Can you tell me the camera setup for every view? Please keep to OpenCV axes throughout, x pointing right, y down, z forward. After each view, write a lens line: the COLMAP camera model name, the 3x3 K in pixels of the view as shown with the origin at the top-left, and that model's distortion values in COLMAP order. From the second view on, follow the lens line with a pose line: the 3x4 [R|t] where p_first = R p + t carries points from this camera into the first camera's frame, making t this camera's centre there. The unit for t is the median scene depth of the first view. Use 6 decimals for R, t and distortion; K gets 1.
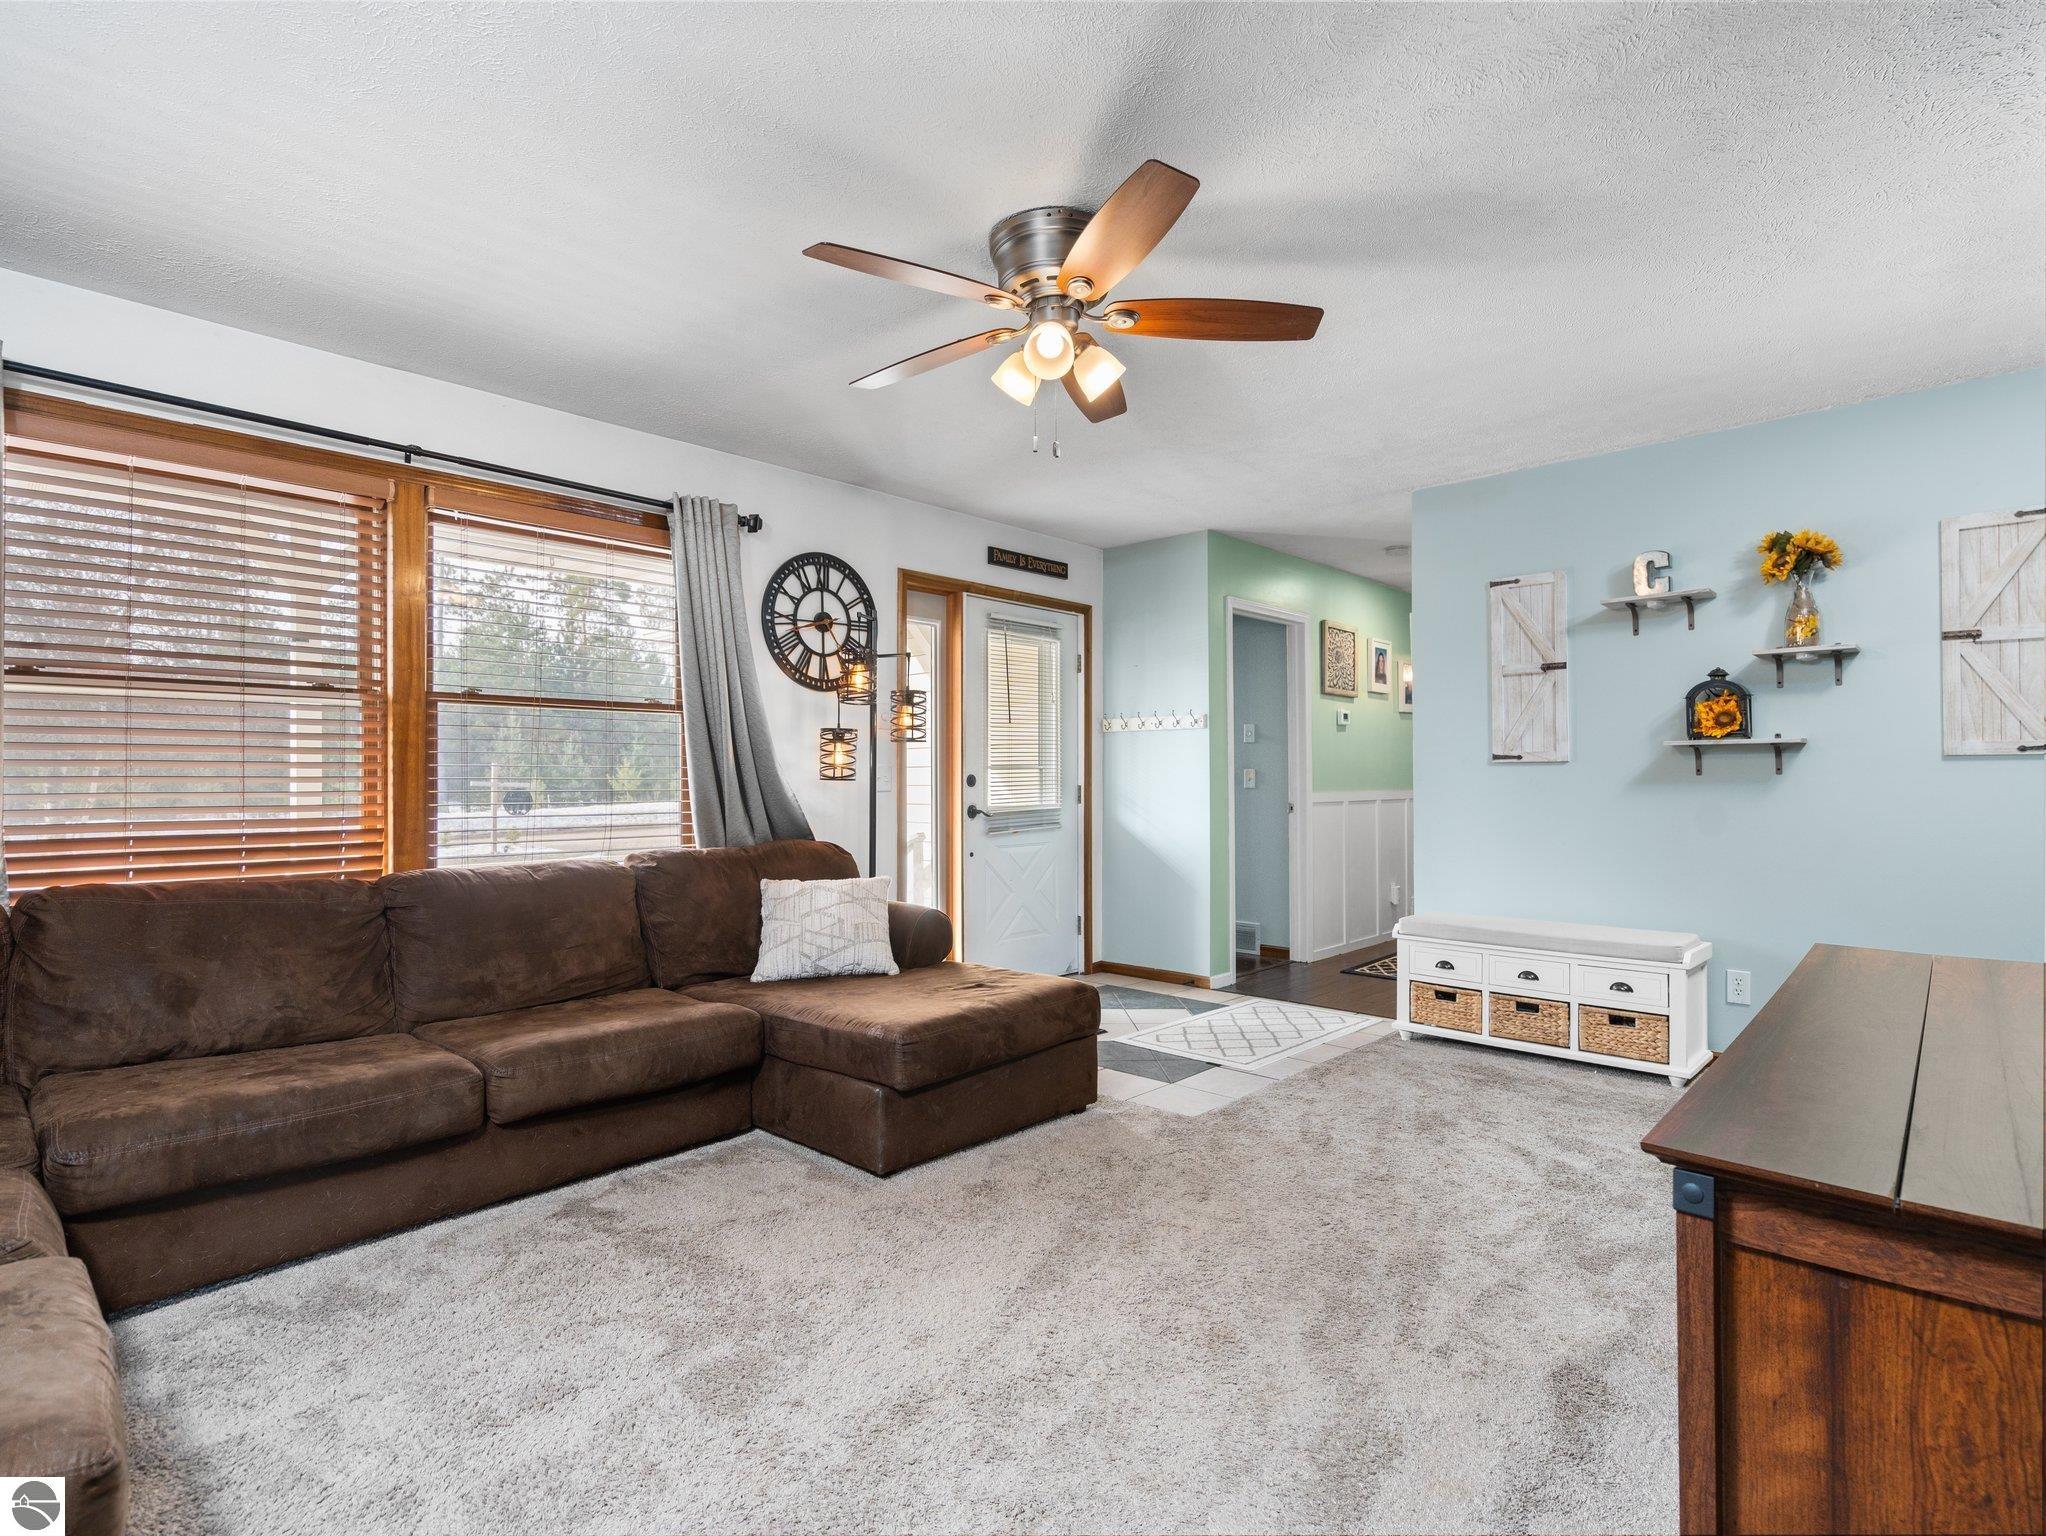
lens RADIAL K [[1047.0, 0, 1040.2], [0, 1047.0, 764.9], [0, 0, 1]] dist [-0.007327, 0.005257]
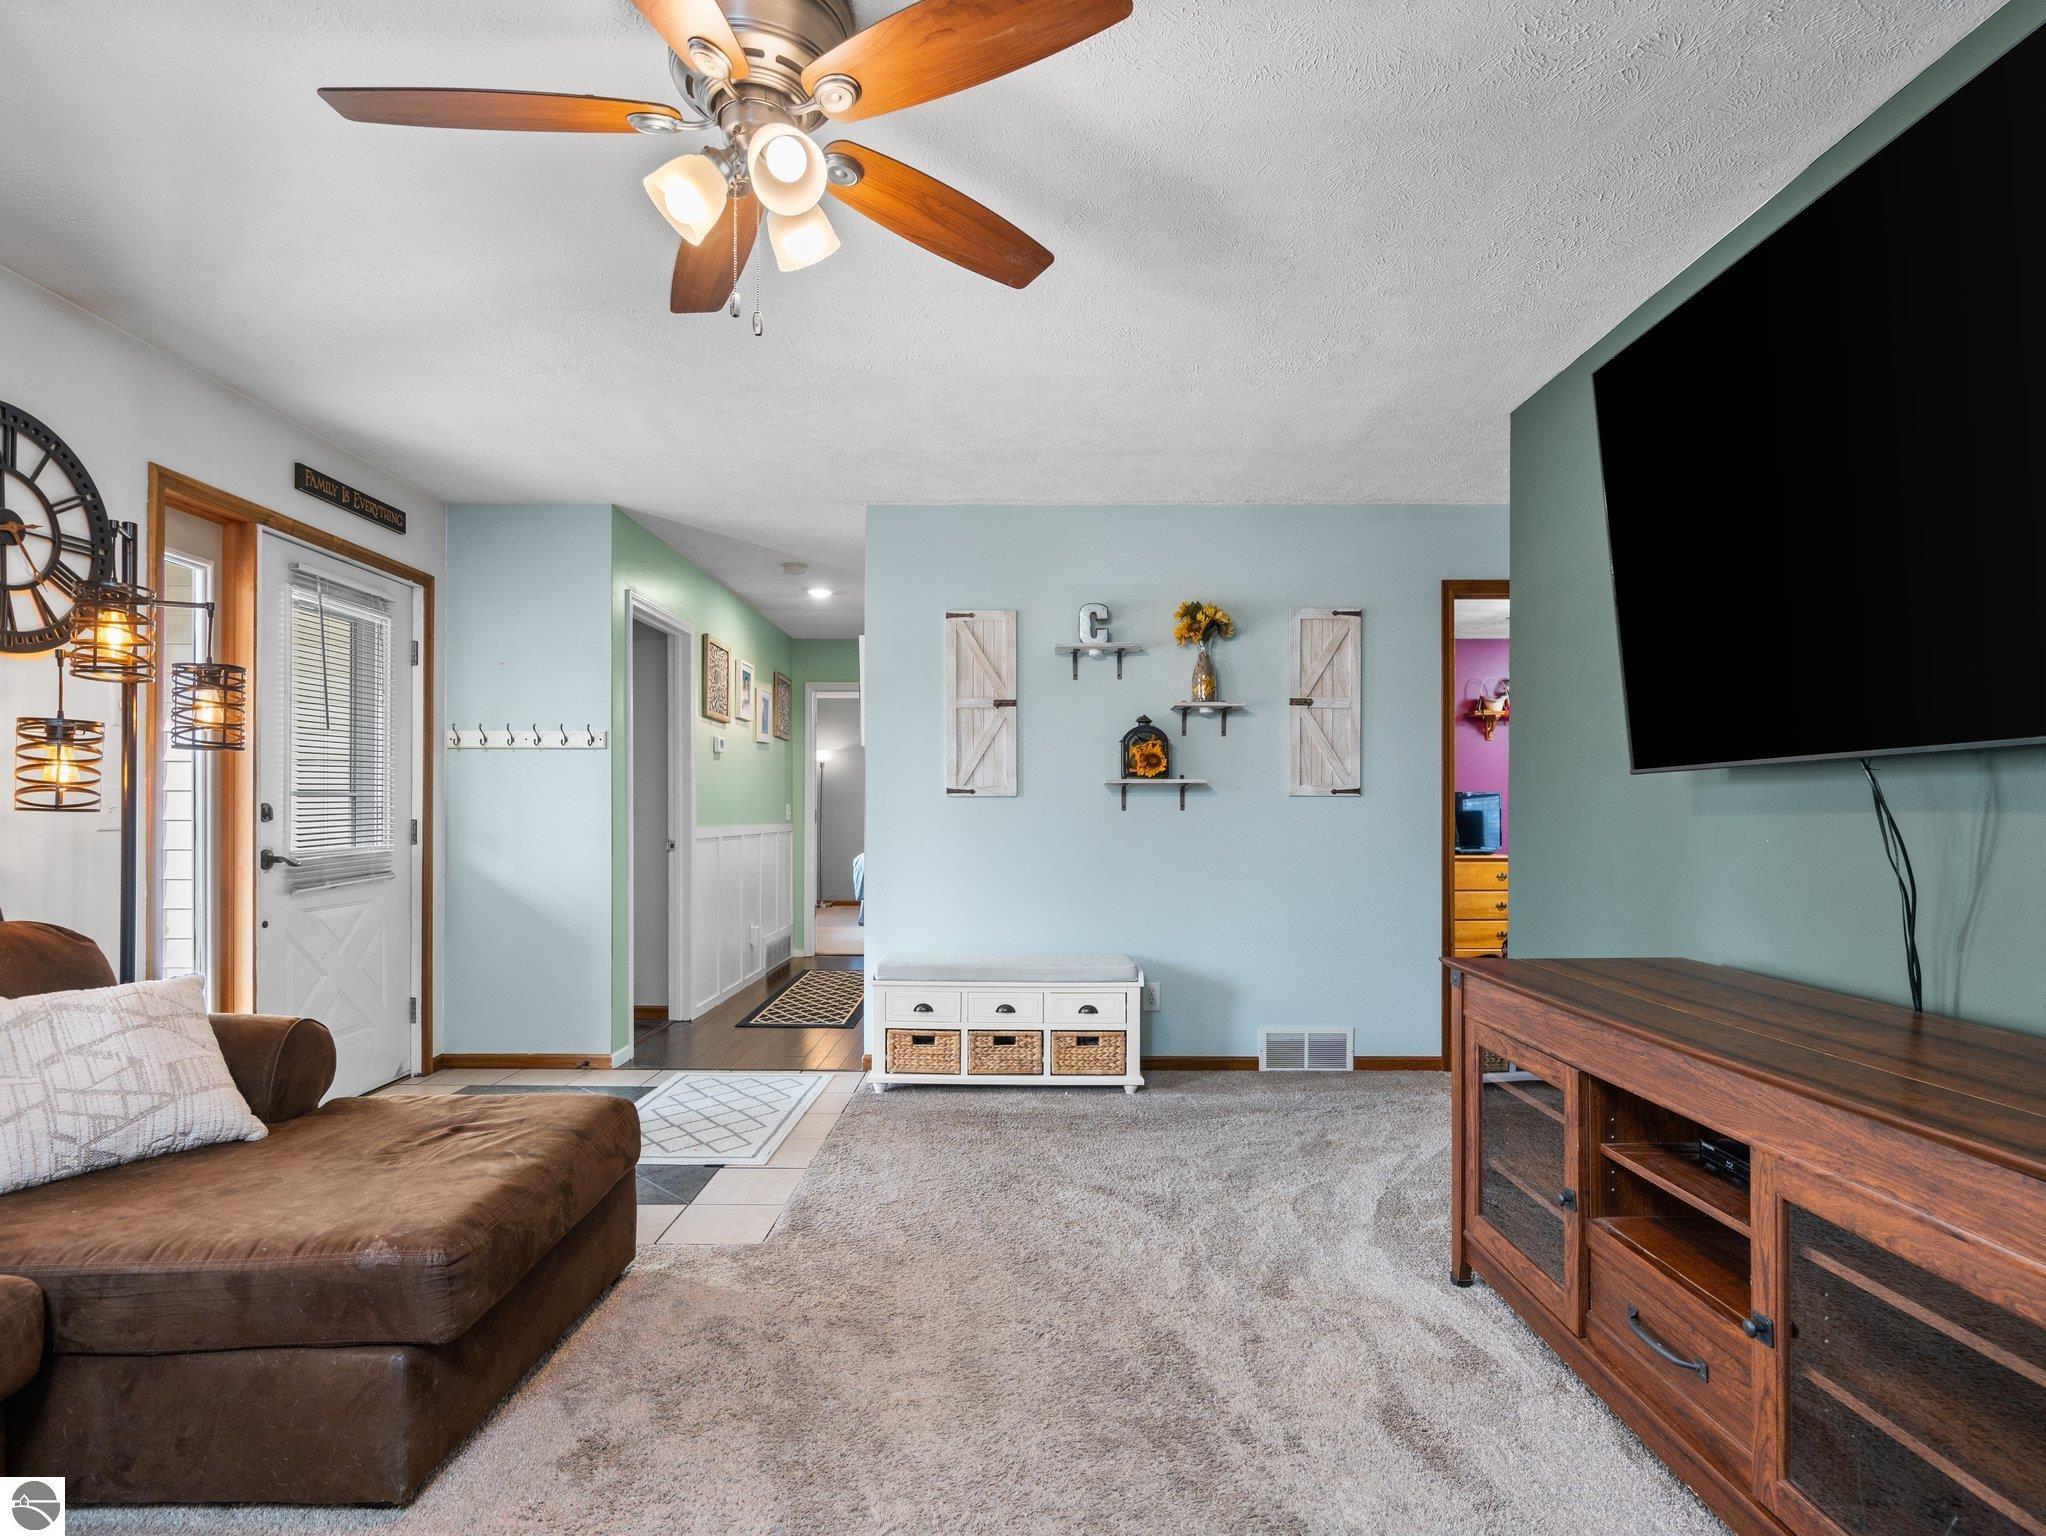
lens RADIAL K [[1047.0, 0, 1026.0], [0, 1047.0, 810.3], [0, 0, 1]] dist [-0.007327, 0.005257]
pose [[0.739535, 0.005424, 0.673096, -0.187354], [-0.013703, 0.999882, 0.006998, 0.003117], [-0.672979, -0.014399, 0.739522, 0.231617]]
